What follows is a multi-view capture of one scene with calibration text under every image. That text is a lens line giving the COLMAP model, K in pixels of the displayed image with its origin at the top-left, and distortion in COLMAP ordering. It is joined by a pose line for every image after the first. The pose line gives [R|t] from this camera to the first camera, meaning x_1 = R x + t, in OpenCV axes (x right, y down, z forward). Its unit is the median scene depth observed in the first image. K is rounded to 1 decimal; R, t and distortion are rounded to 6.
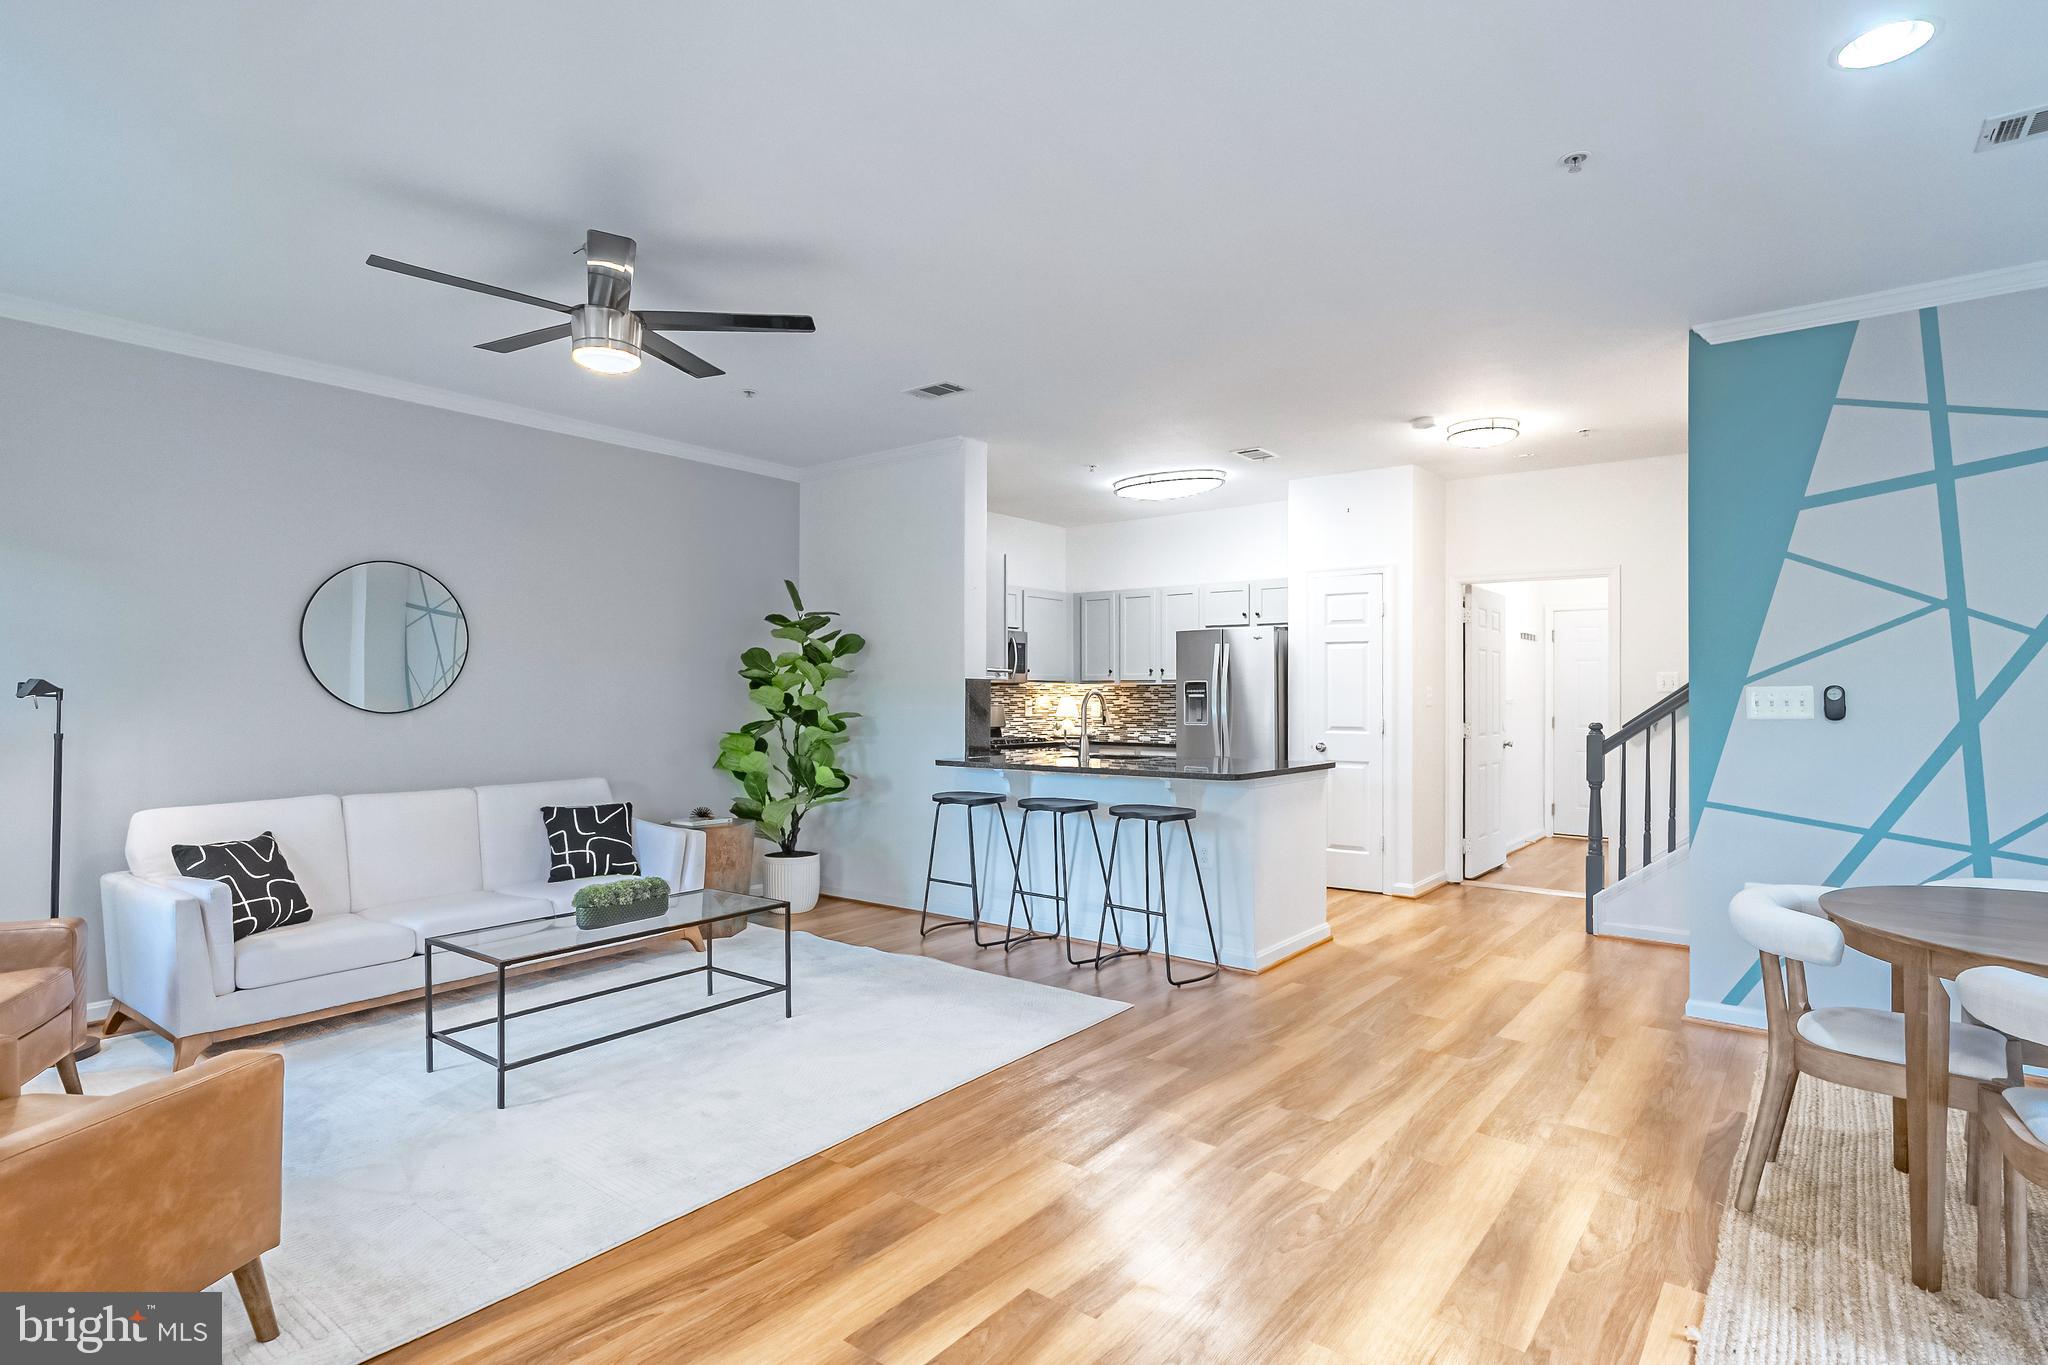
lens RADIAL K [[1028.5, 0, 1024.0], [0, 1028.5, 682.5], [0, 0, 1]] dist [-0.001317, 0.000135]
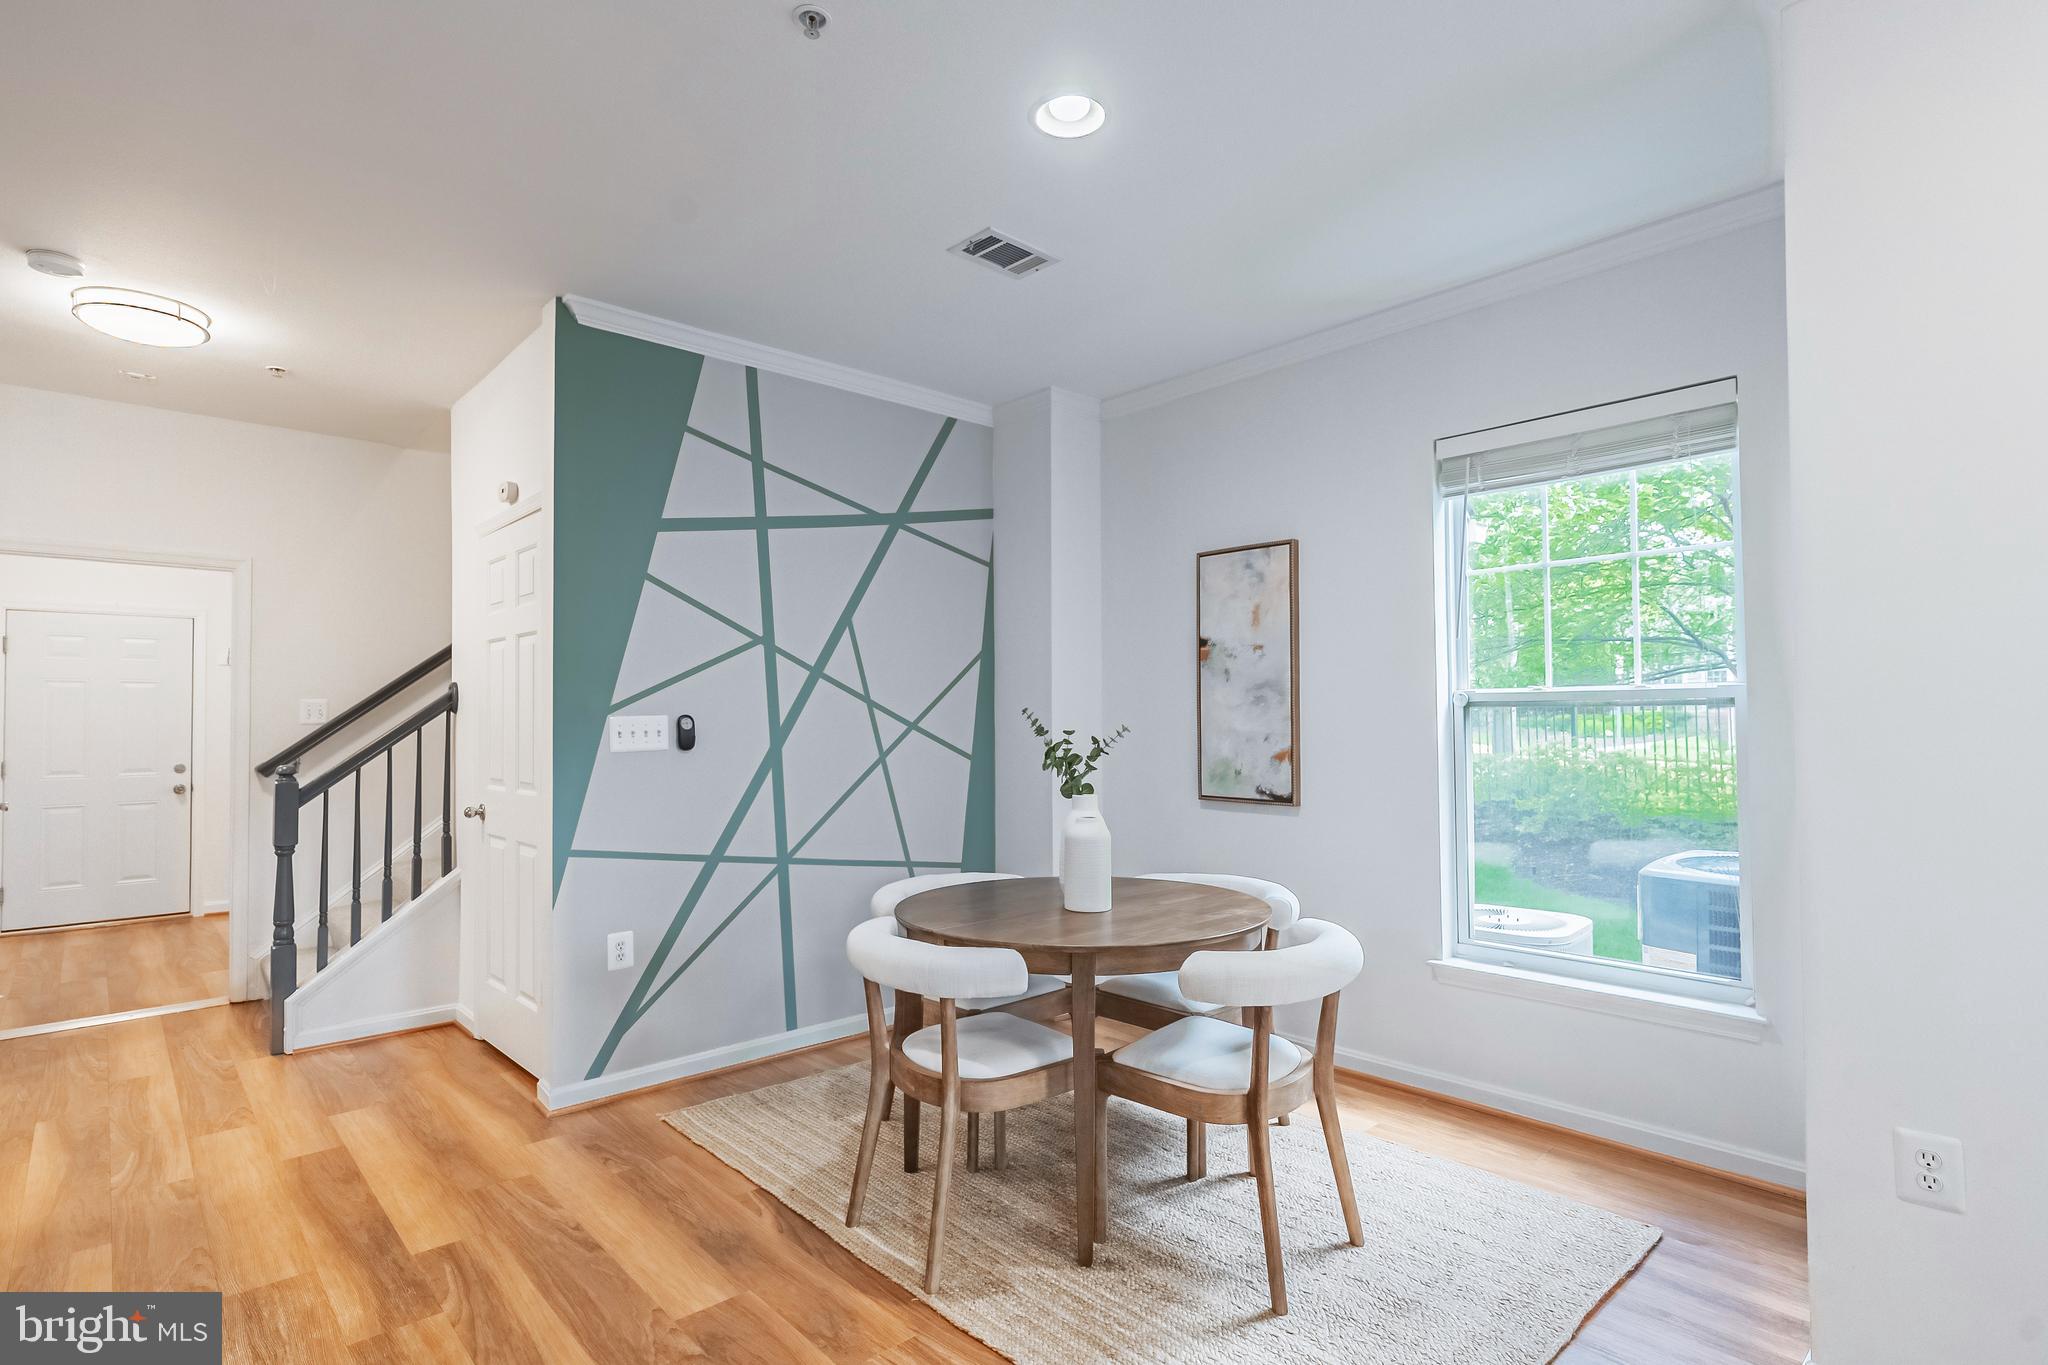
lens RADIAL K [[1011.2, 0, 1028.9], [0, 1011.2, 696.0], [0, 0, 1]] dist [0.002610, 0.000923]
pose [[0.155258, 0.017153, 0.987725, -0.115523], [-0.000755, 0.999851, -0.017245, 0.001408], [-0.987874, 0.001931, 0.155247, 0.496522]]
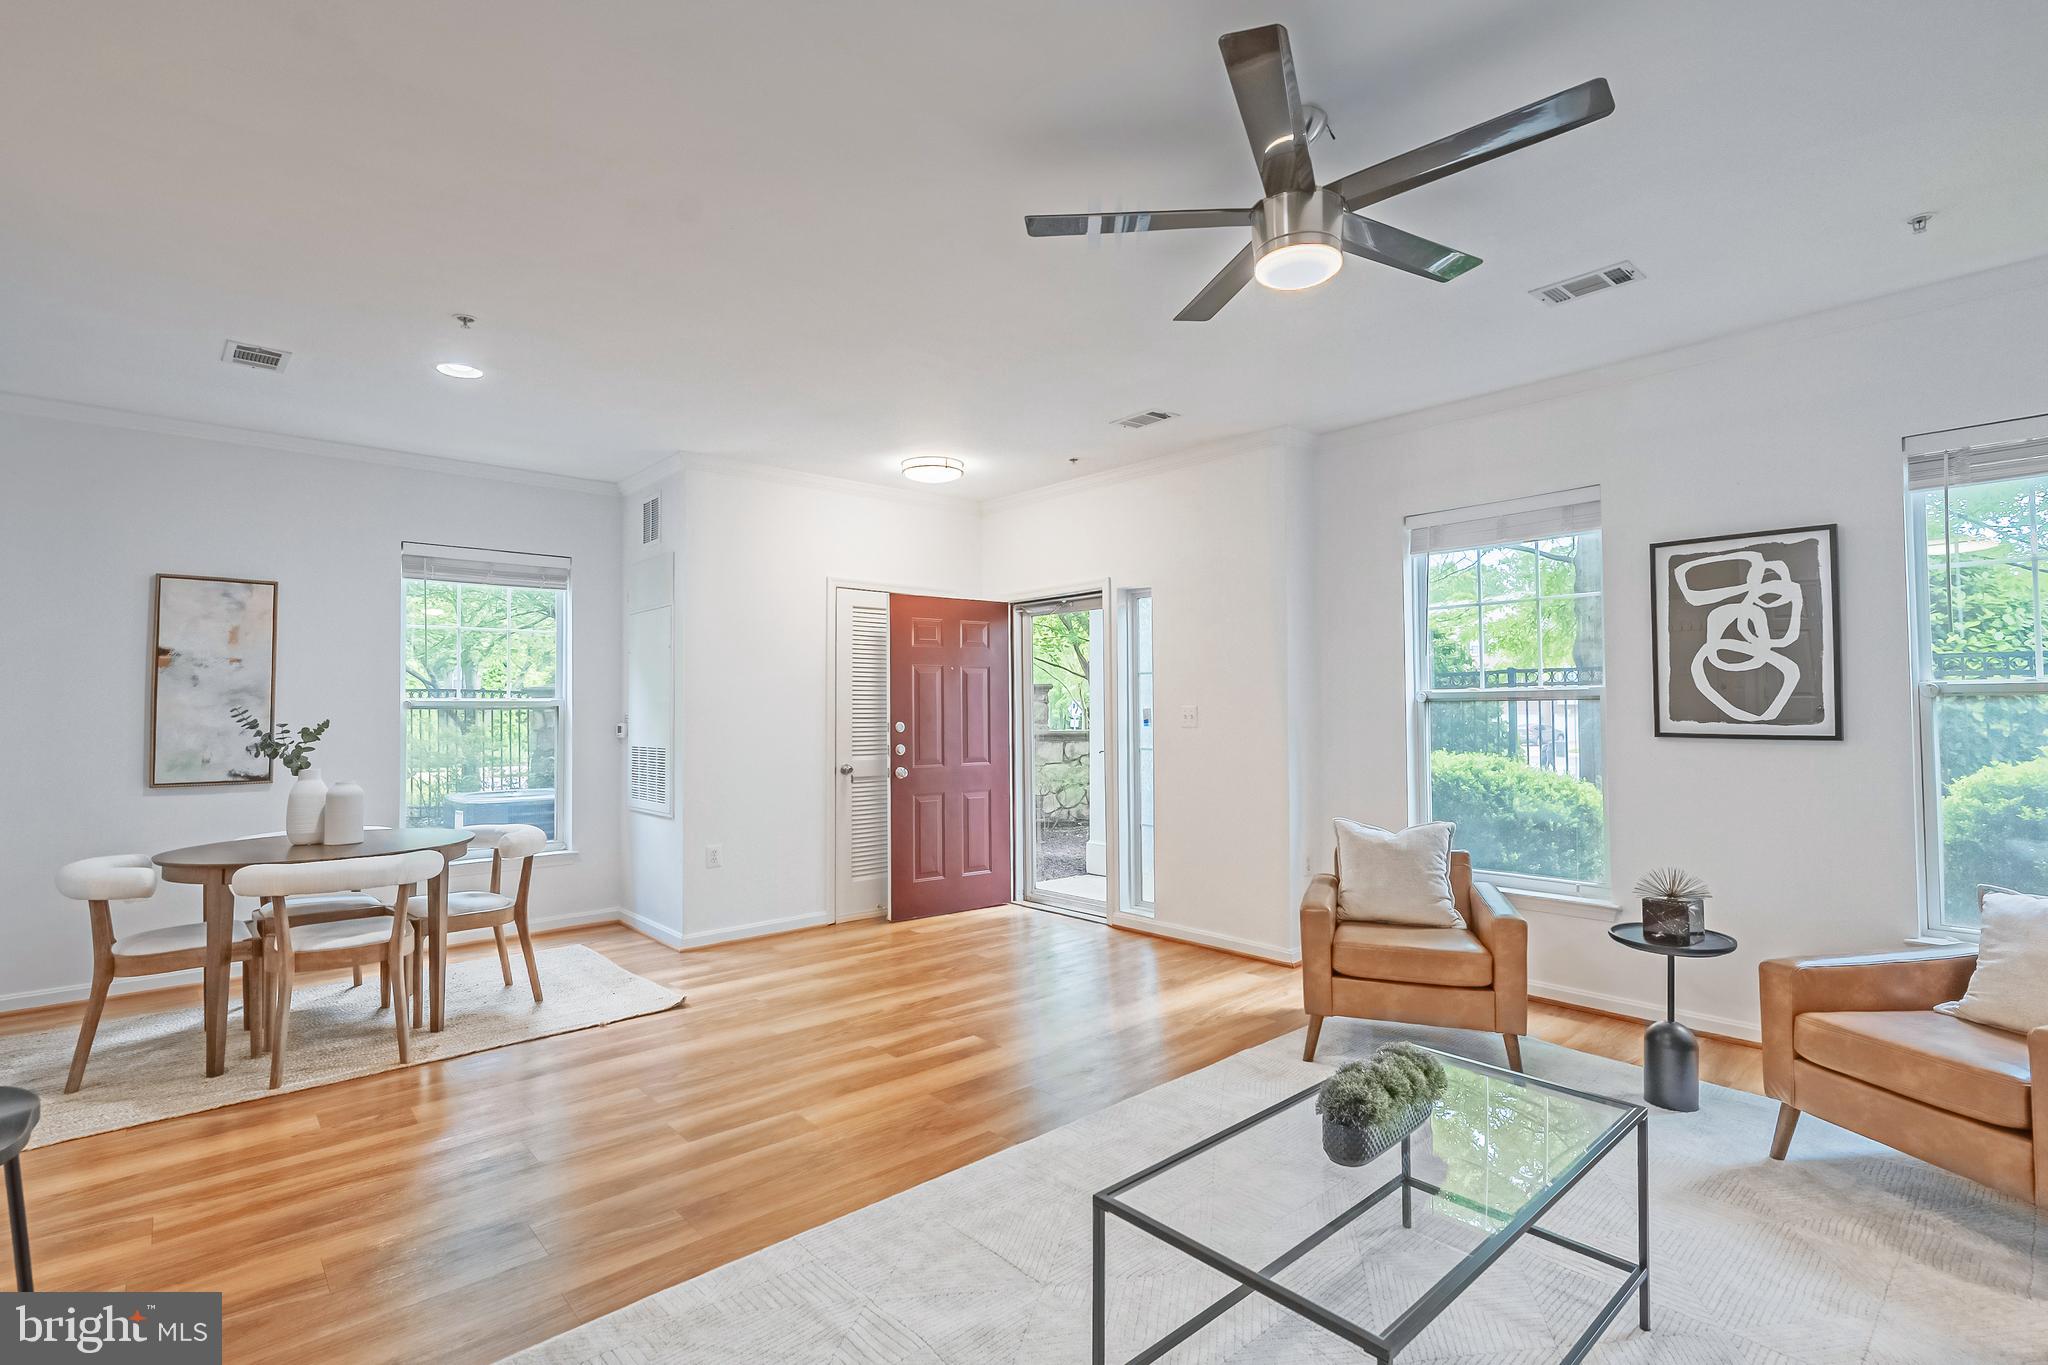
lens RADIAL K [[948.8, 0, 1035.5], [0, 948.8, 682.8], [0, 0, 1]] dist [-0.000810, 0.000134]
pose [[-0.986190, 0.009192, 0.165364, -0.275526], [0.003015, 0.999290, -0.037563, 0.011178], [-0.165591, -0.036545, -0.985517, 1.422534]]
